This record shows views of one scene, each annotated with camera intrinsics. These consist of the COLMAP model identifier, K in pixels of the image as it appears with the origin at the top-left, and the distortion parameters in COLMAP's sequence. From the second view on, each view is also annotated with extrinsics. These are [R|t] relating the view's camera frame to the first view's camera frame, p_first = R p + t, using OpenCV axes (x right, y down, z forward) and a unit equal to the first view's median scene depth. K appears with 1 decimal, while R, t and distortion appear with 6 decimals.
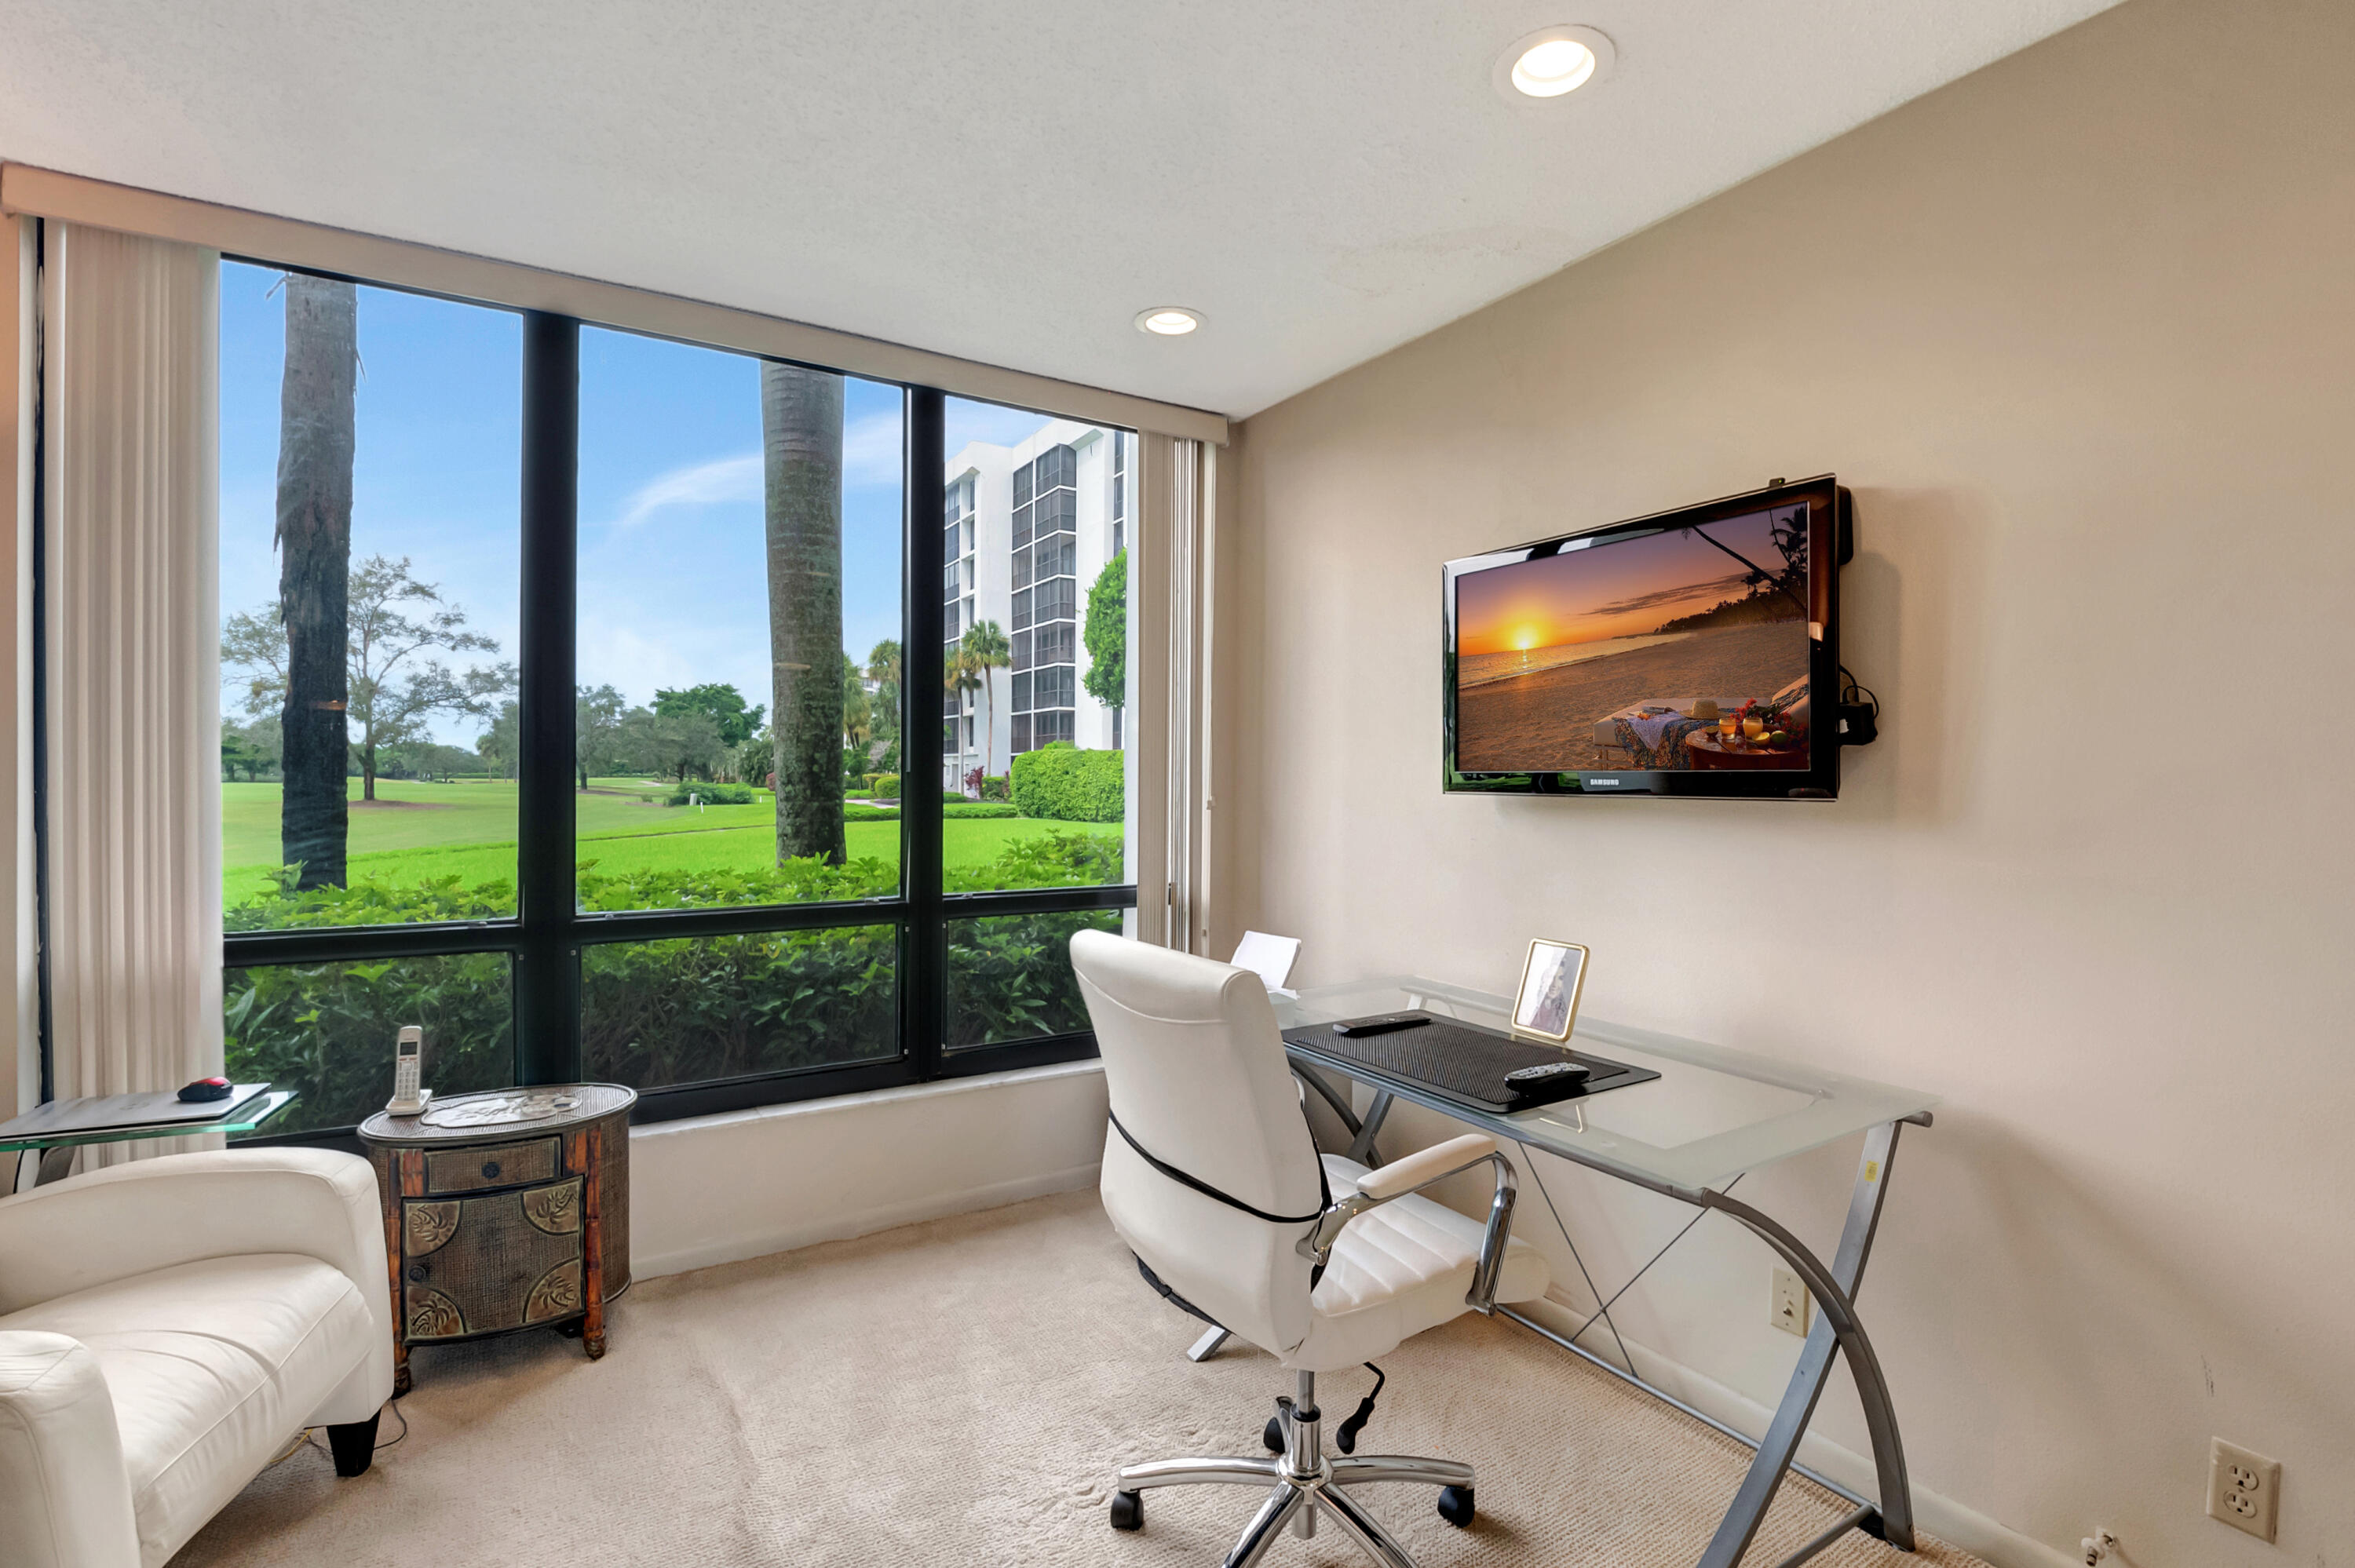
lens RADIAL K [[1082.3, 0, 1185.0], [0, 1082.3, 780.0], [0, 0, 1]] dist [-0.008963, -0.007096]
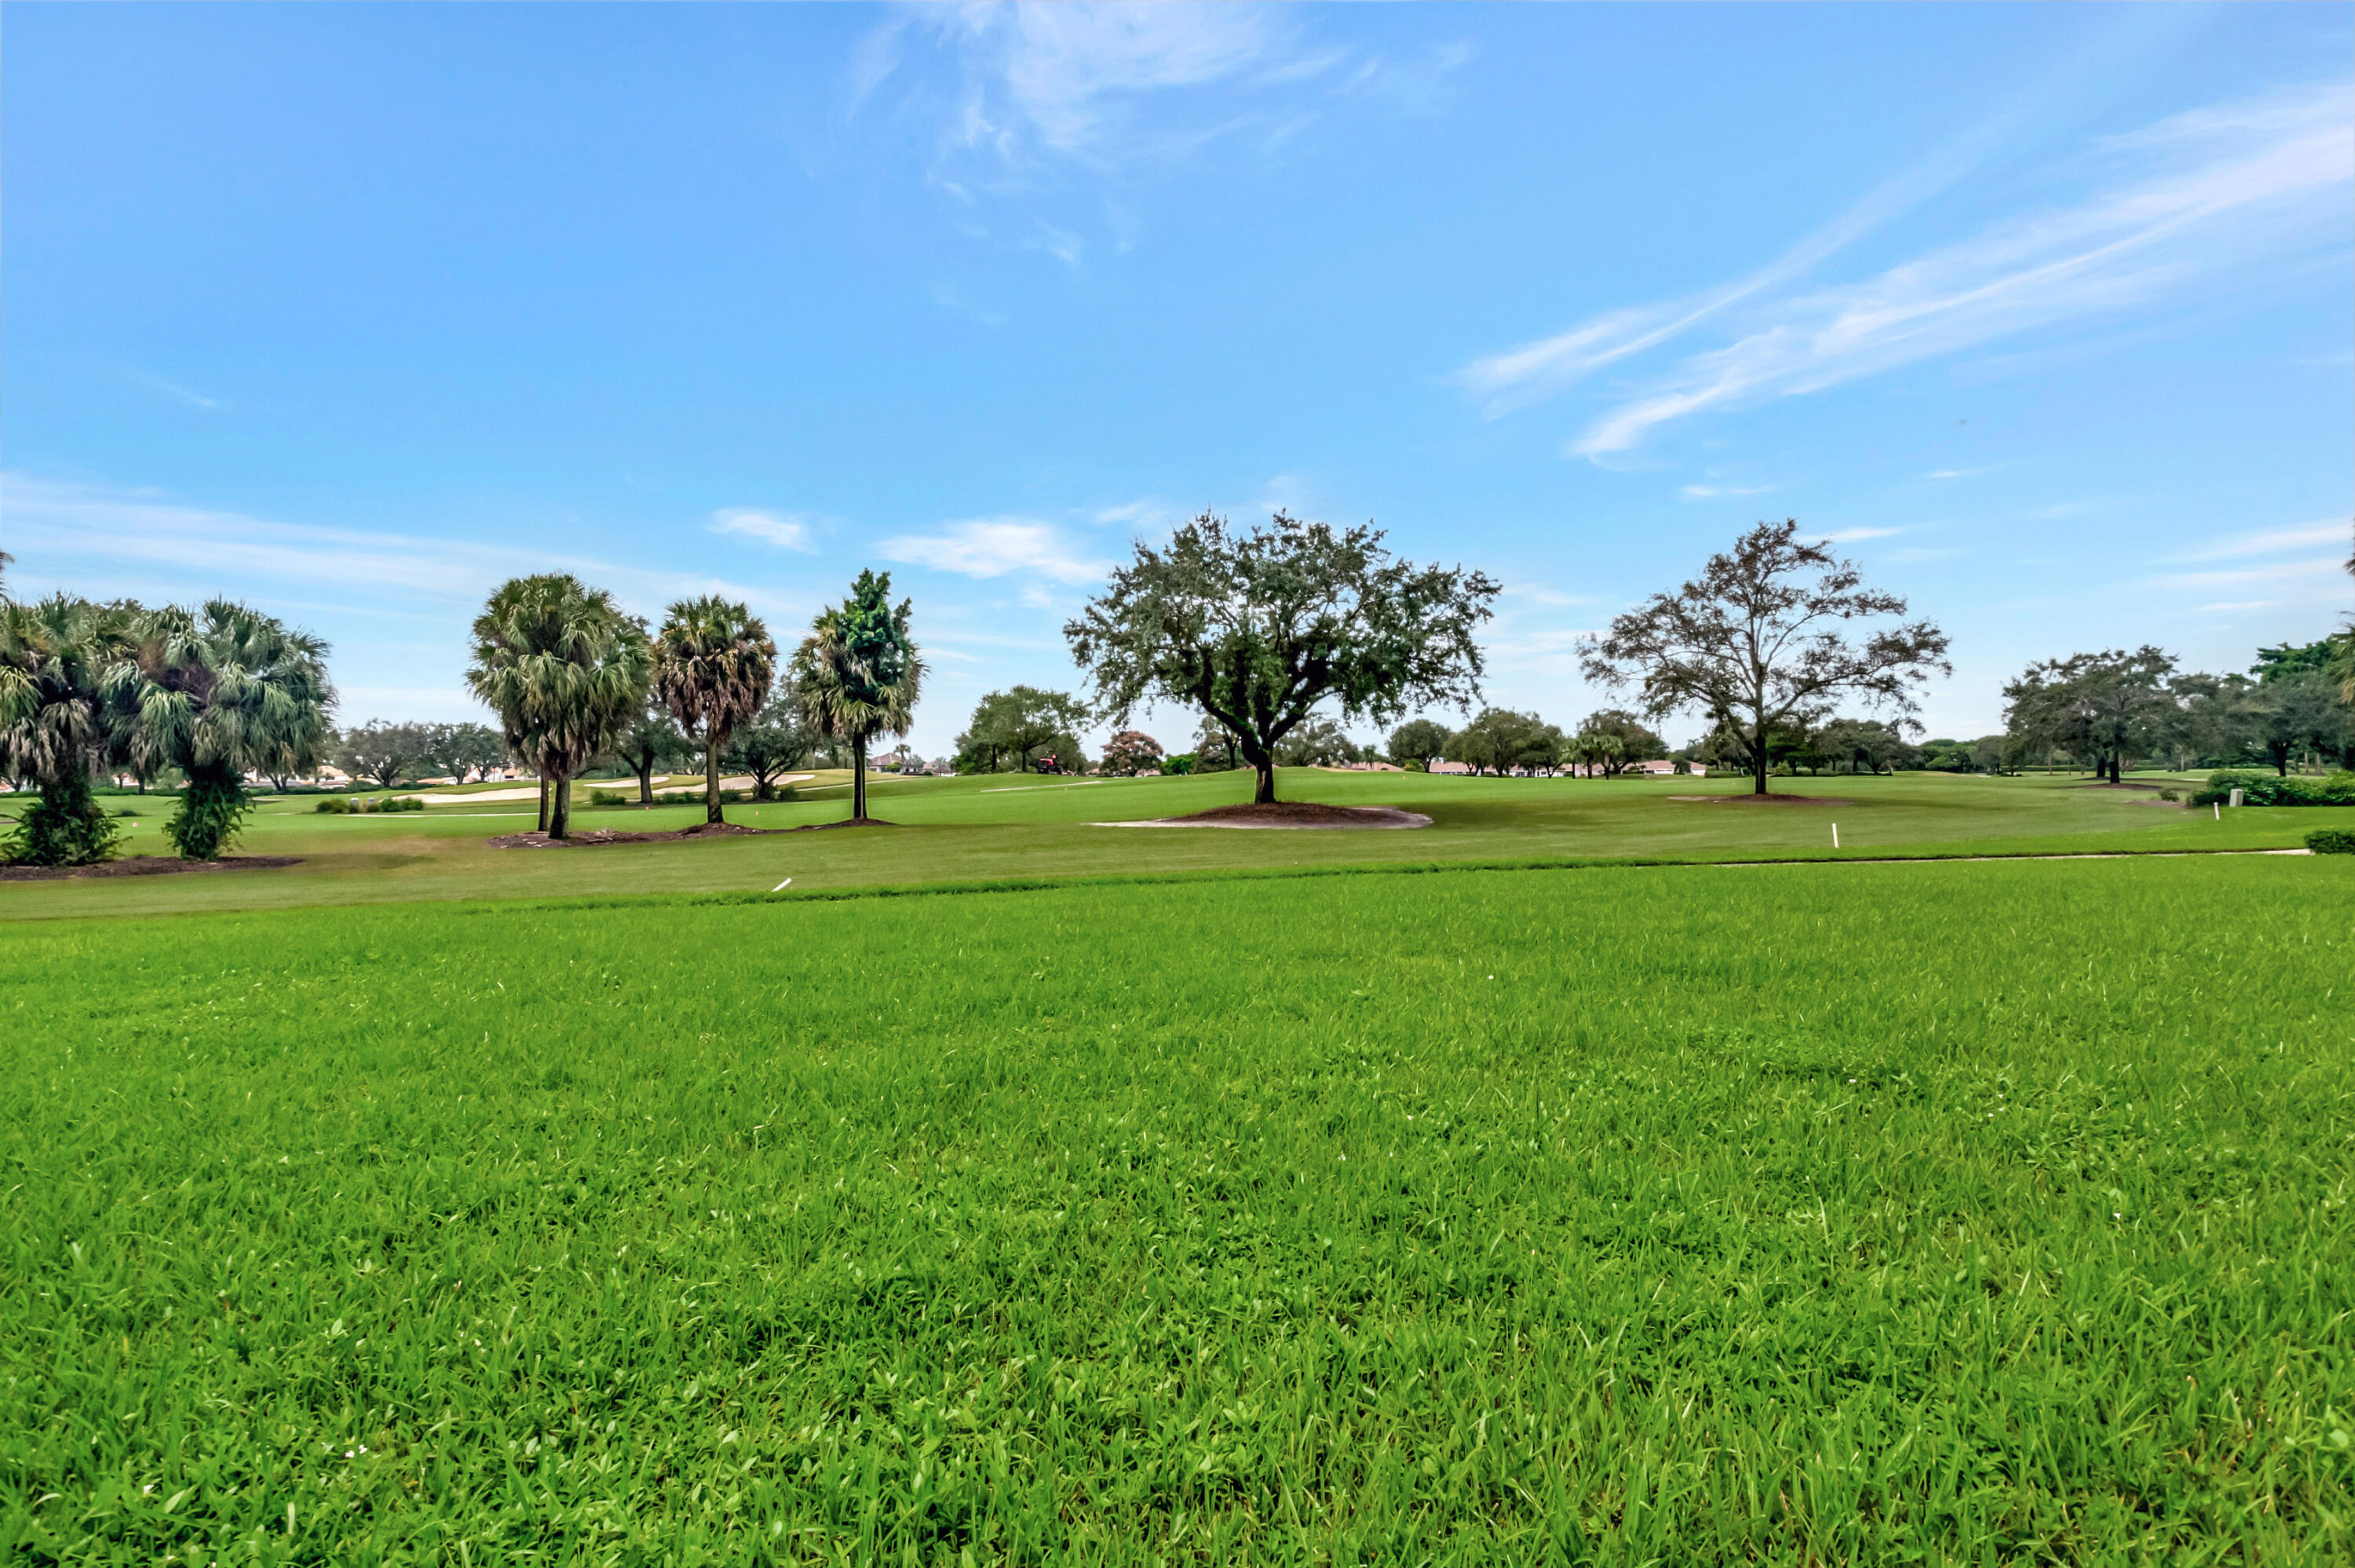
lens RADIAL K [[1037.5, 0, 1186.0], [0, 1037.5, 761.1], [0, 0, 1]] dist [0.023992, -0.033365]
pose [[0.274484, -0.018678, -0.961410, -0.035107], [0.007300, 0.999823, -0.017341, 0.003031], [0.961564, -0.002259, 0.274572, 0.270292]]
